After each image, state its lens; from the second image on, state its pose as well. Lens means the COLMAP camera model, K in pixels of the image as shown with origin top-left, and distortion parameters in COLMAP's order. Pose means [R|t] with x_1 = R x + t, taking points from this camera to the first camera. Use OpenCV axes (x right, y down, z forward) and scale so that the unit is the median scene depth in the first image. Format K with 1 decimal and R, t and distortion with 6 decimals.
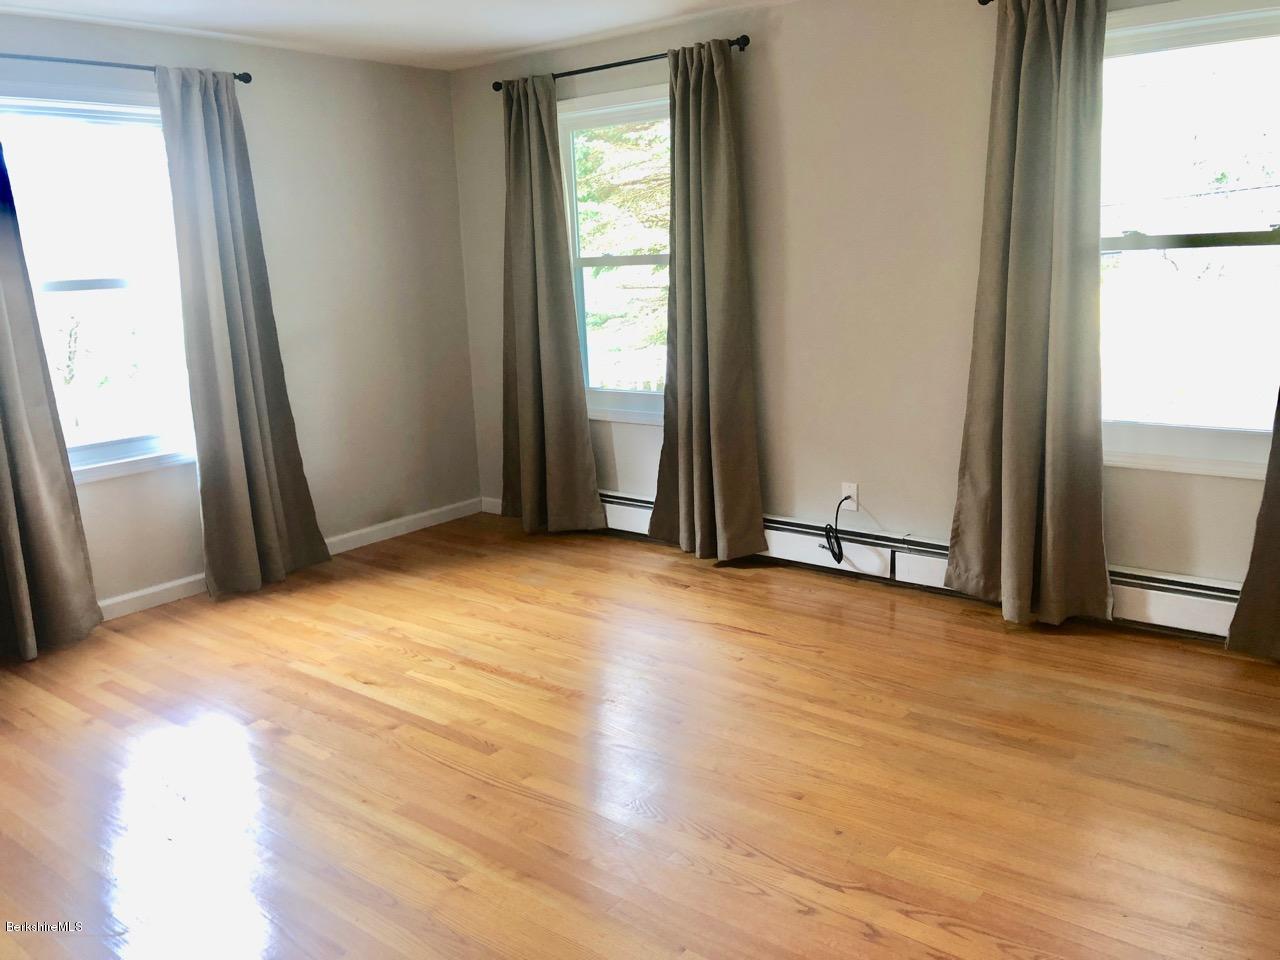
lens RADIAL K [[1059.0, 0, 650.8], [0, 1059.0, 481.8], [0, 0, 1]] dist [0.047719, -0.056463]
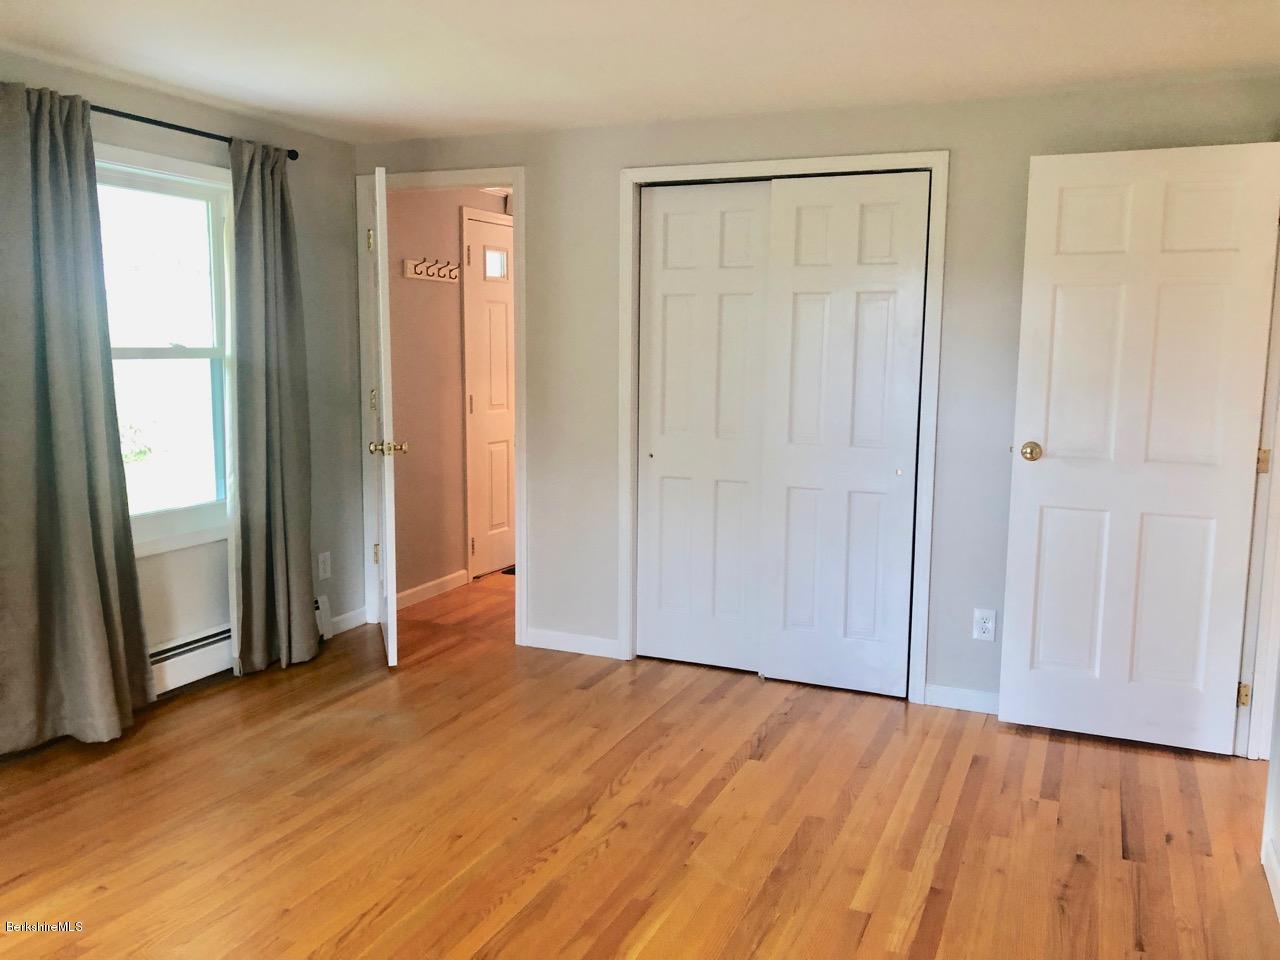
lens RADIAL K [[1059.0, 0, 648.9], [0, 1059.0, 476.5], [0, 0, 1]] dist [0.047719, -0.056463]
pose [[-0.251516, -0.097812, 0.962898, -0.820453], [0.212296, 0.965076, 0.153487, -0.169881], [-0.944283, 0.243024, -0.221967, 0.835837]]
